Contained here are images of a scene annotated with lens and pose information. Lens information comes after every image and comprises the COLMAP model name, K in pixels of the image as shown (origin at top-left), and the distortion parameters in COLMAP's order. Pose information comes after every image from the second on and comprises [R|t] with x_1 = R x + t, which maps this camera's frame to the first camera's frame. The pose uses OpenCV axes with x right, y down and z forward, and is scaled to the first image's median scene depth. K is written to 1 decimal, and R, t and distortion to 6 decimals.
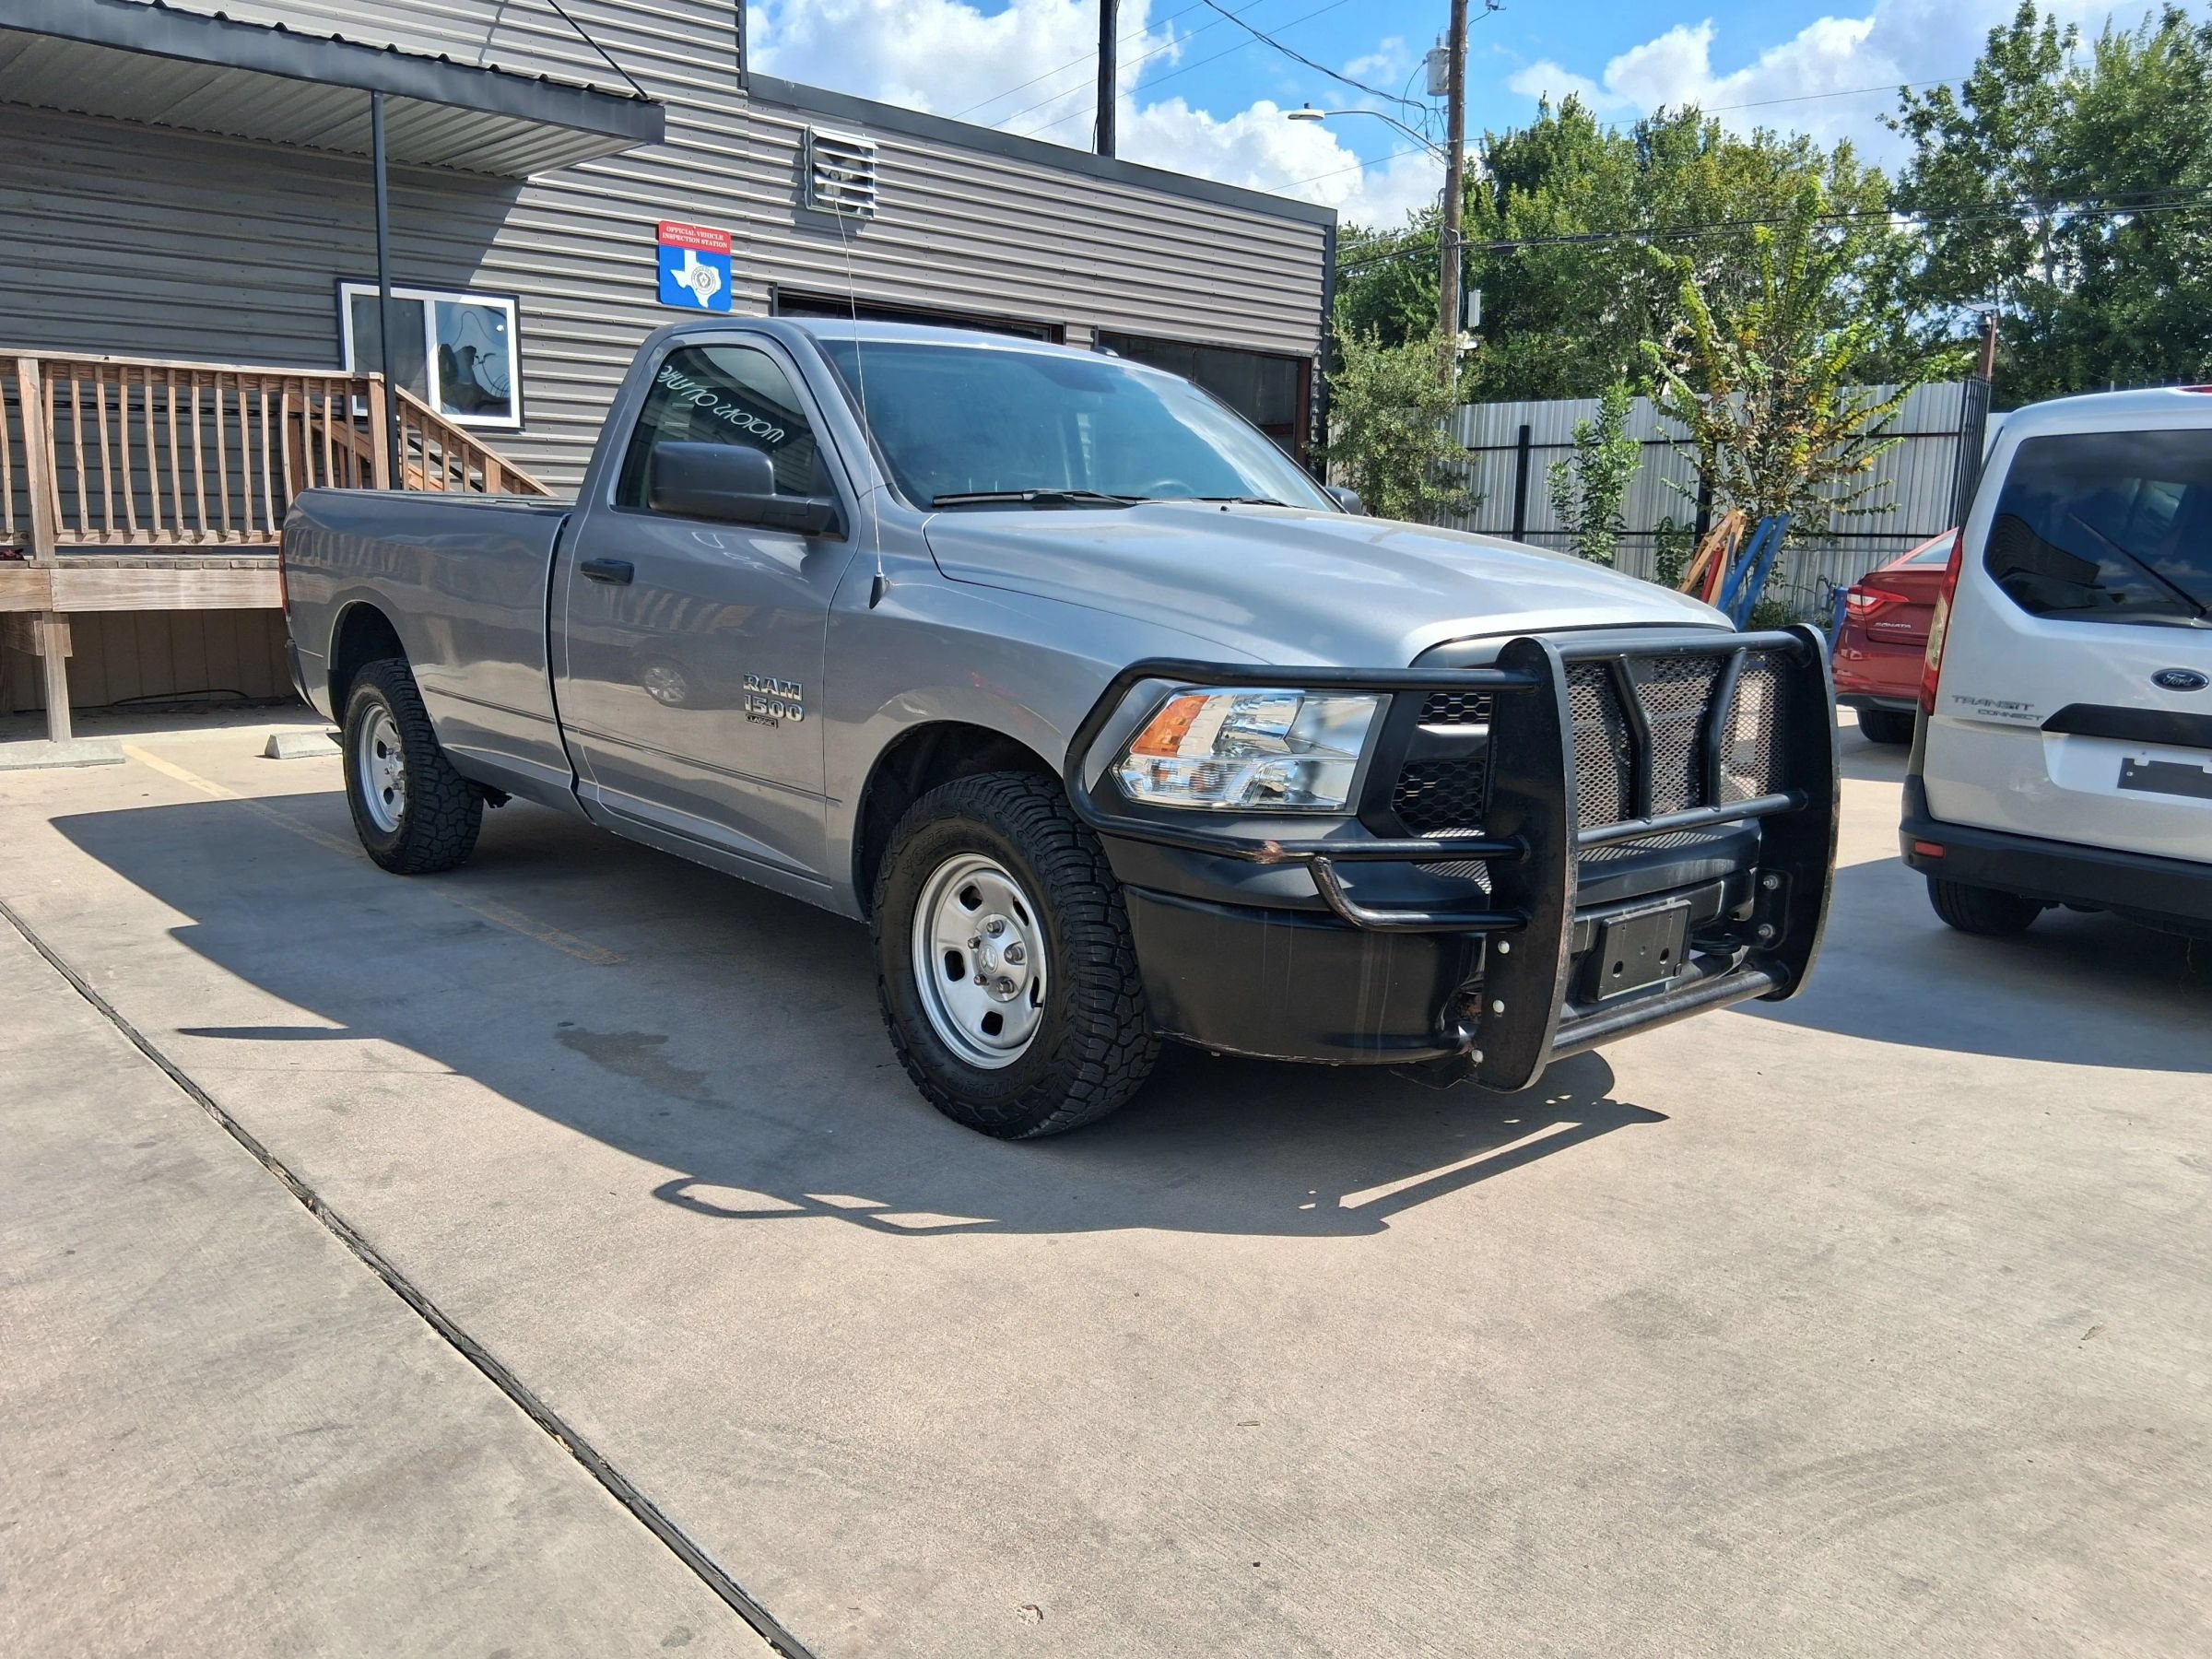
lens RADIAL K [[1685.2, 0, 1108.6], [0, 1685.2, 823.5], [0, 0, 1]] dist [0.112313, -0.189598]
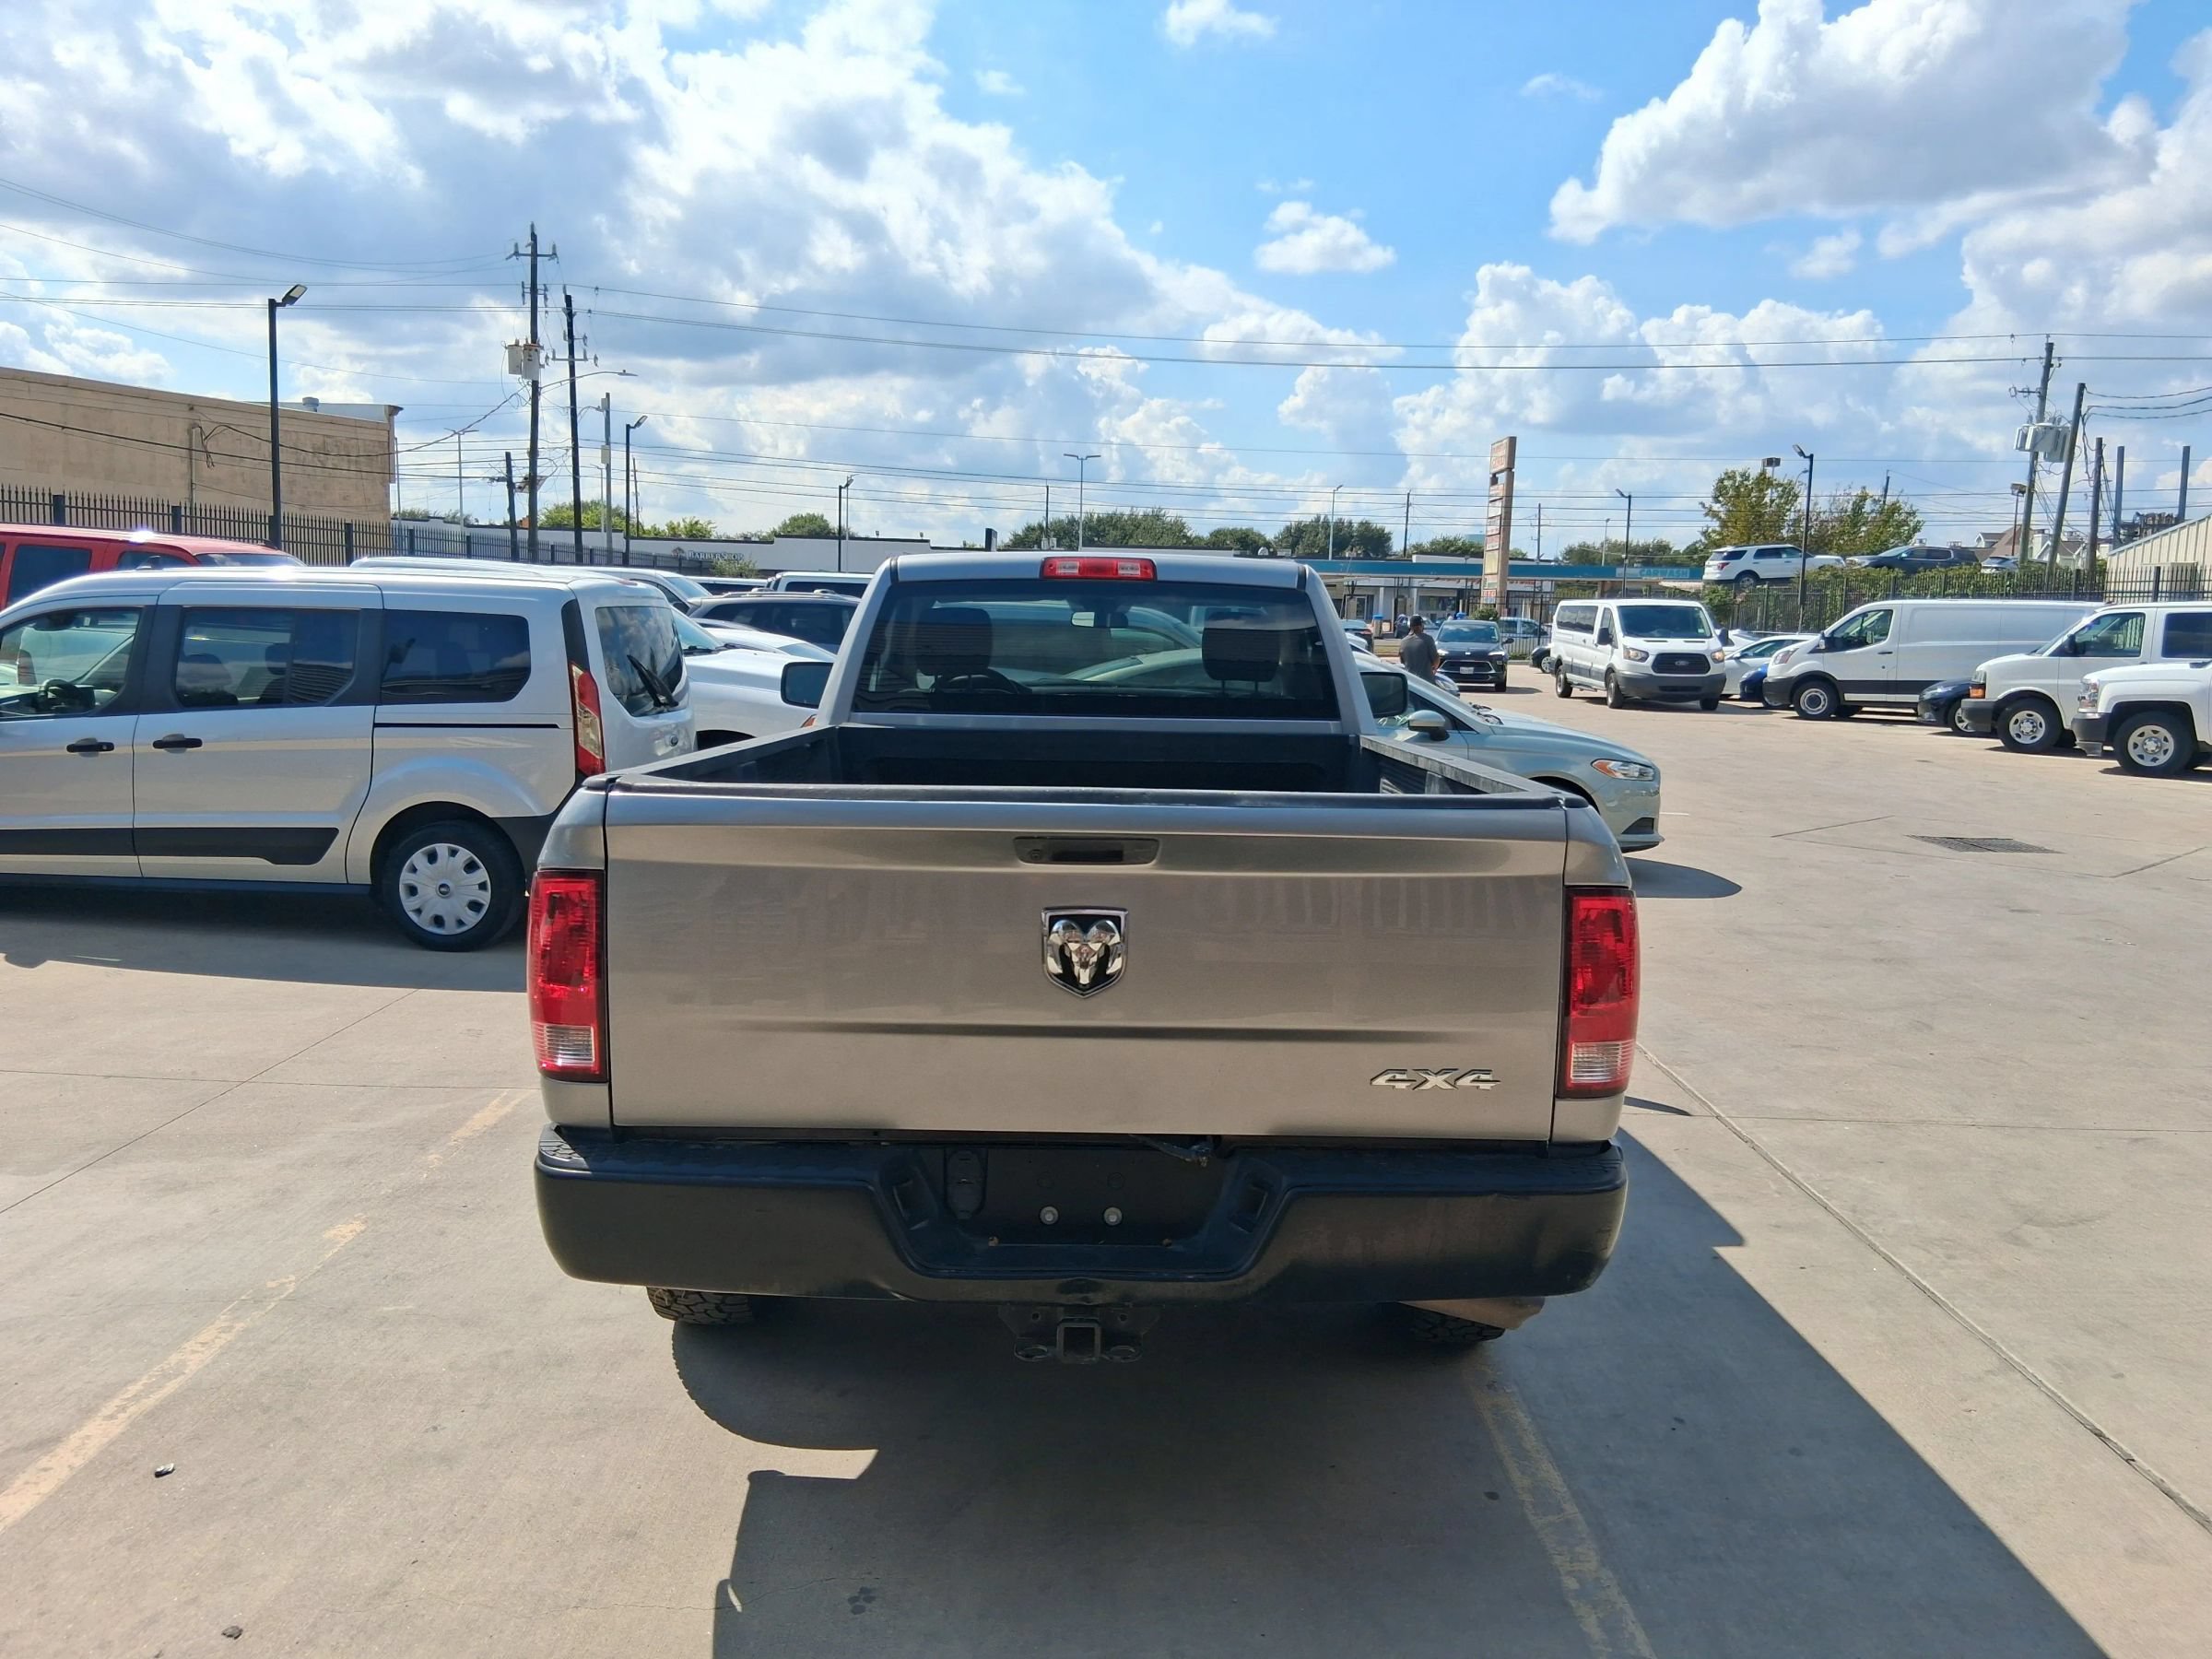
lens RADIAL K [[1671.0, 0, 1101.7], [0, 1671.0, 812.8], [0, 0, 1]] dist [0.107406, -0.180757]
pose [[-0.745093, -0.118746, 0.656304, -0.899385], [0.072051, 0.963934, 0.256205, -0.422511], [-0.663057, 0.238184, -0.709664, 1.892944]]
